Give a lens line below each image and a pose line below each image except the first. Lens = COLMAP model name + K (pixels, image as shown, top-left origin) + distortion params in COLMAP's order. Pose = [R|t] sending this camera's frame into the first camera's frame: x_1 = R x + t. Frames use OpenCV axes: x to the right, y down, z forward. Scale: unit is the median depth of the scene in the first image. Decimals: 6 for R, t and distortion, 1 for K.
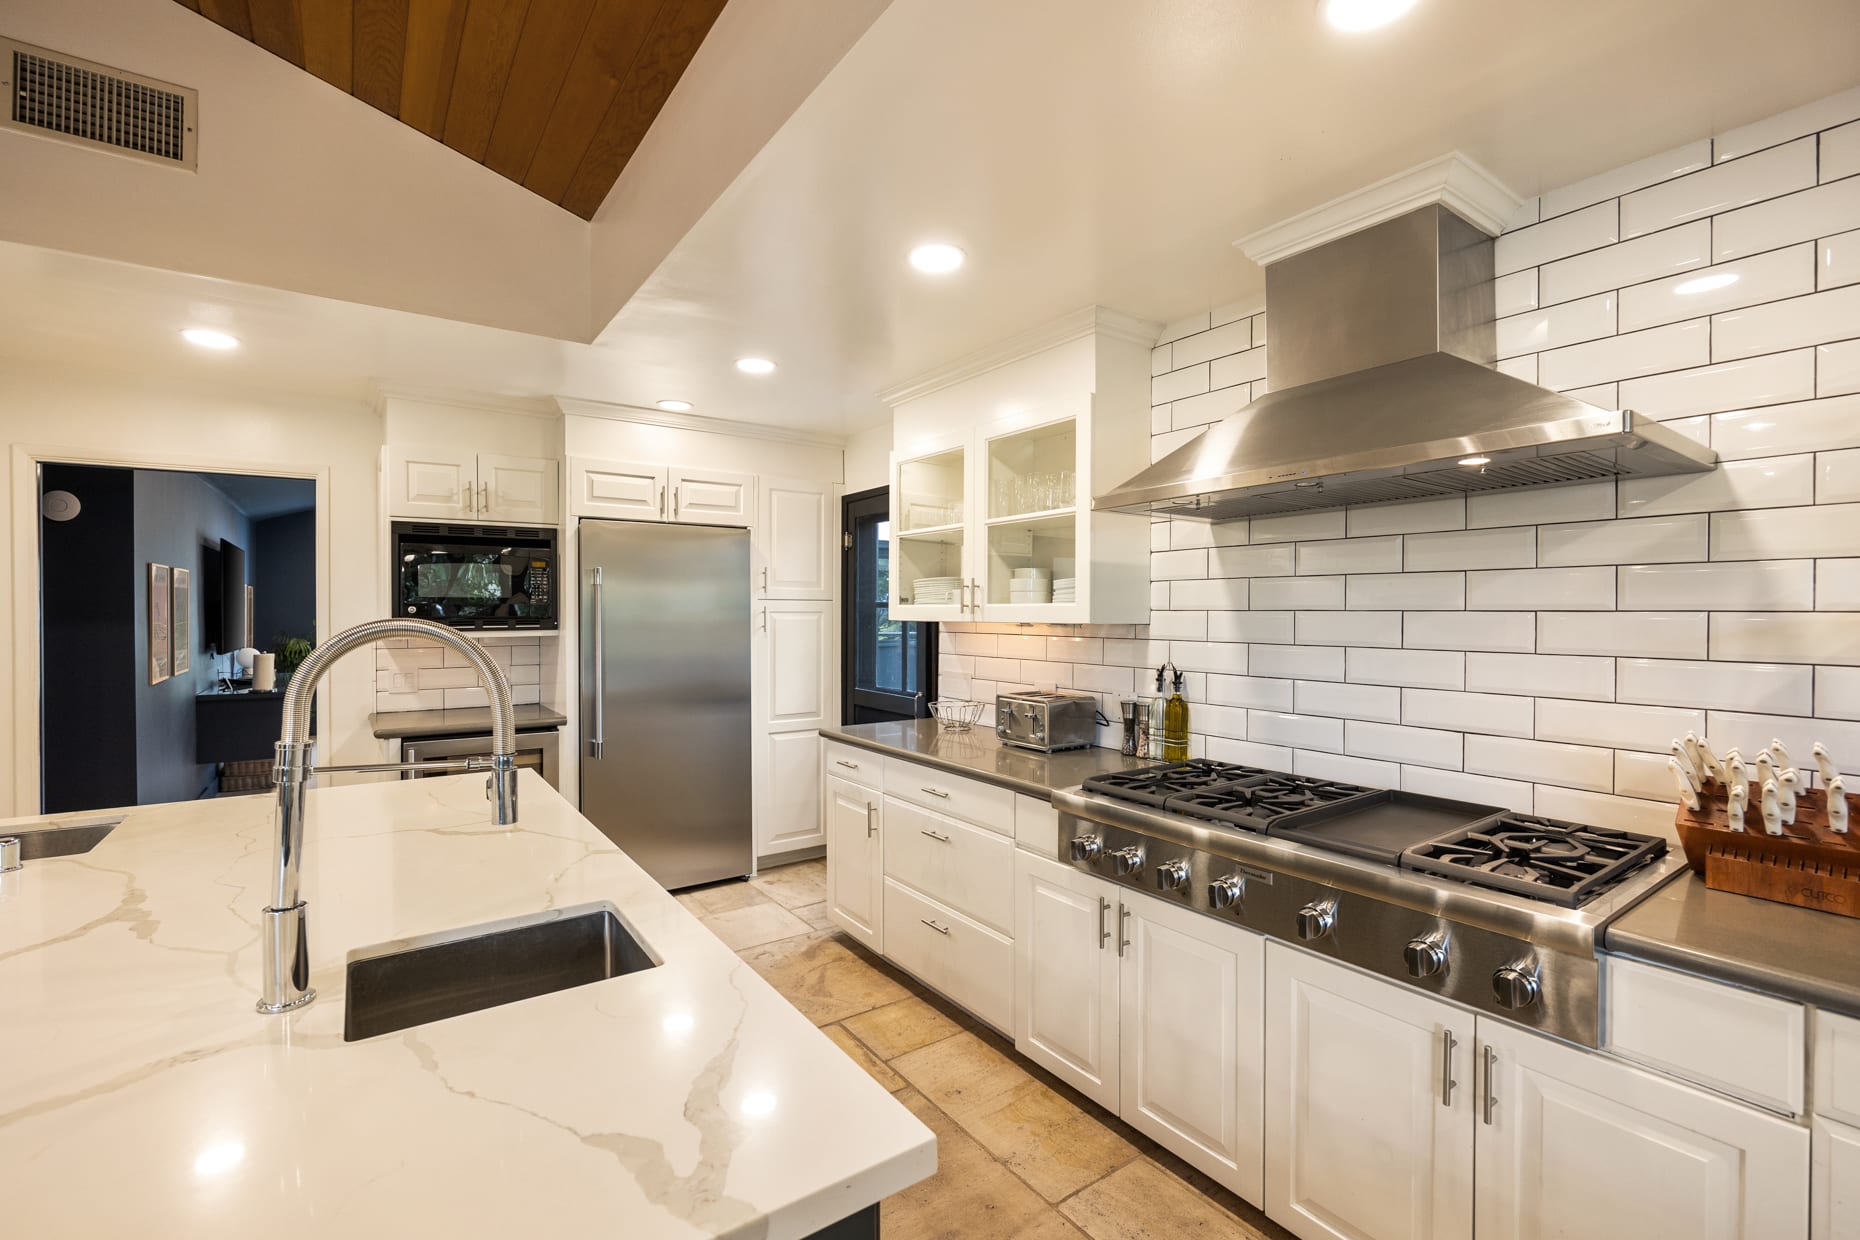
lens RADIAL K [[814.9, 0, 926.7], [0, 814.9, 610.3], [0, 0, 1]] dist [-0.001857, -0.000081]
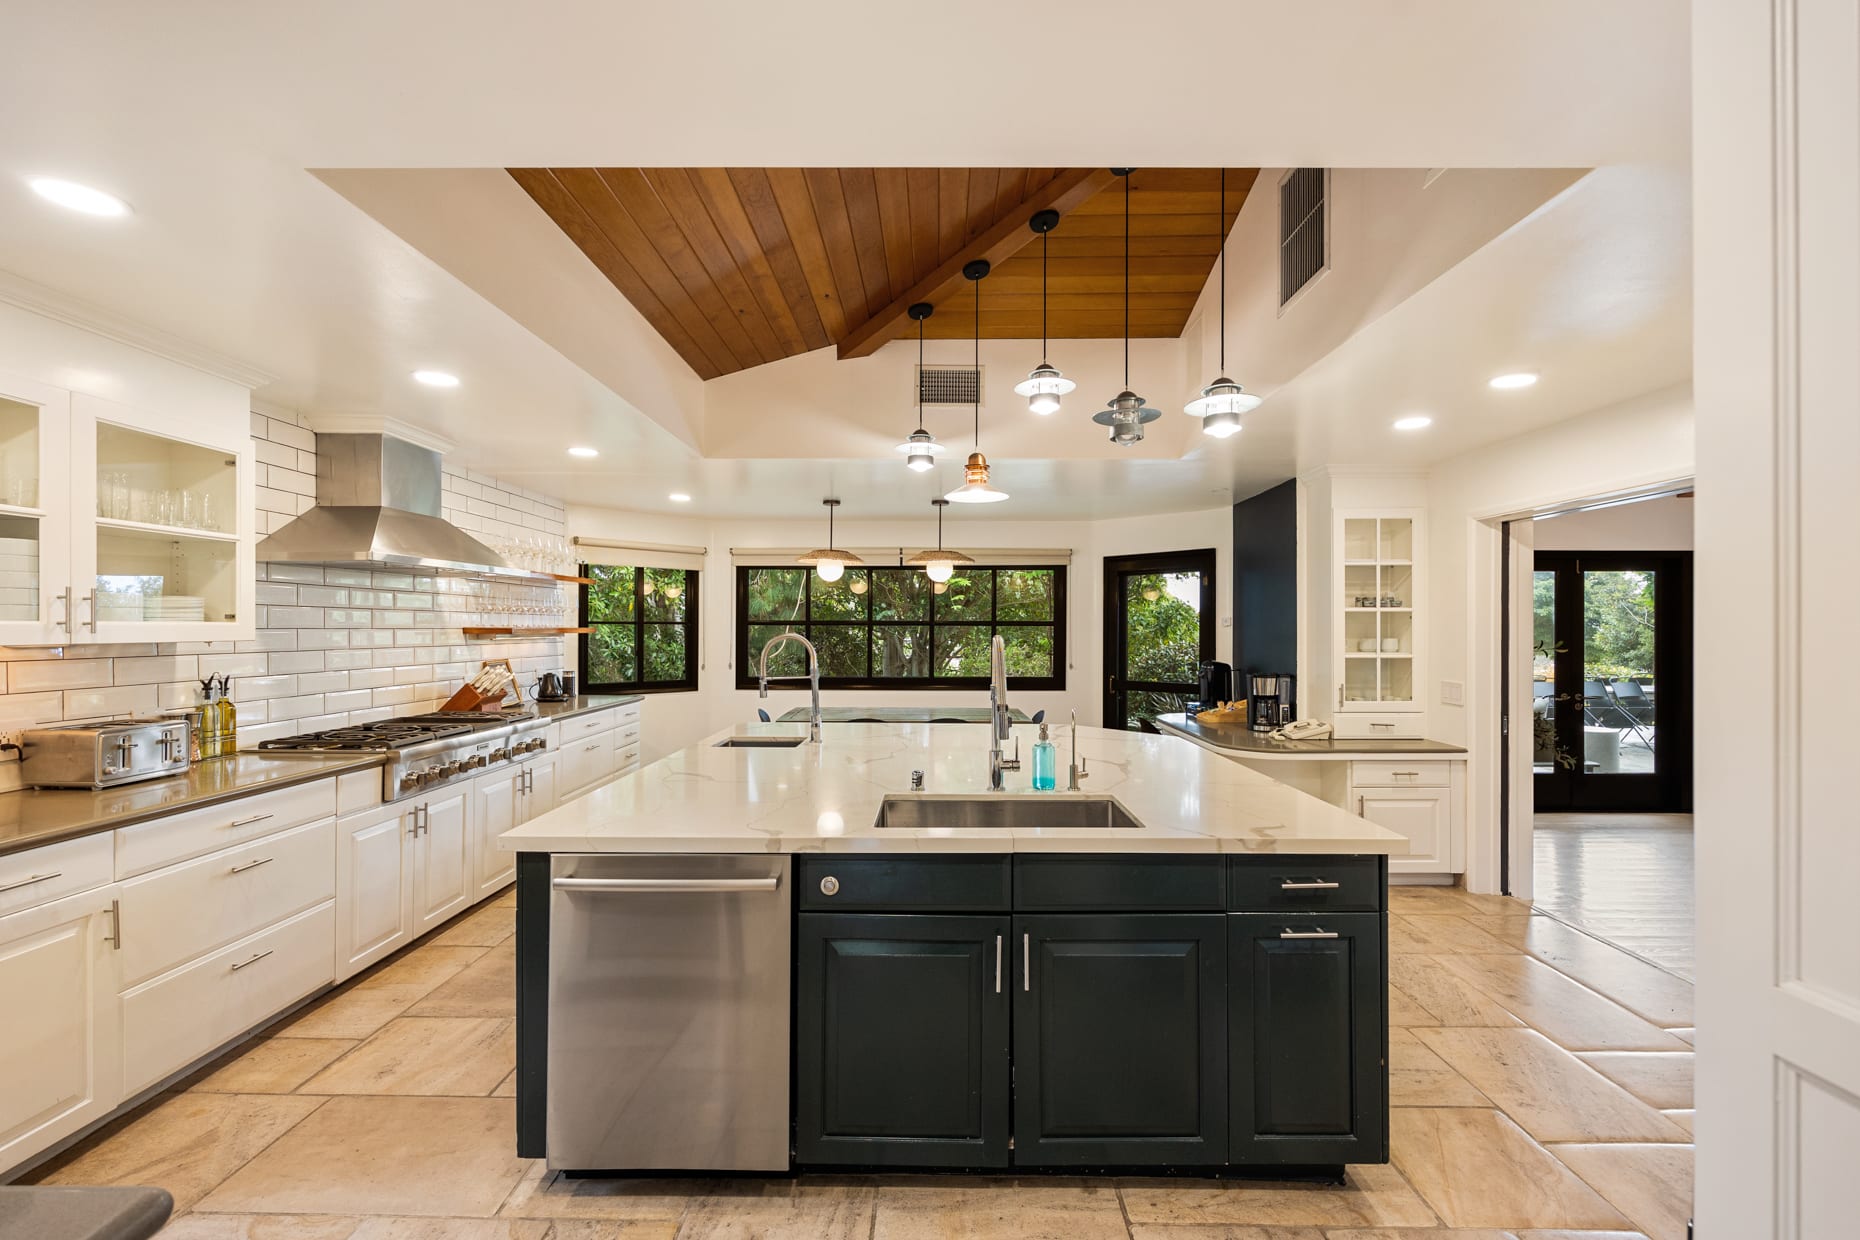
lens RADIAL K [[814.9, 0, 930.7], [0, 814.9, 625.7], [0, 0, 1]] dist [-0.001857, -0.000081]
pose [[-0.809189, 0.007128, 0.587506, -1.300491], [0.006600, 0.999974, -0.003042, 0.006884], [-0.587512, 0.001416, -0.809214, 1.425316]]
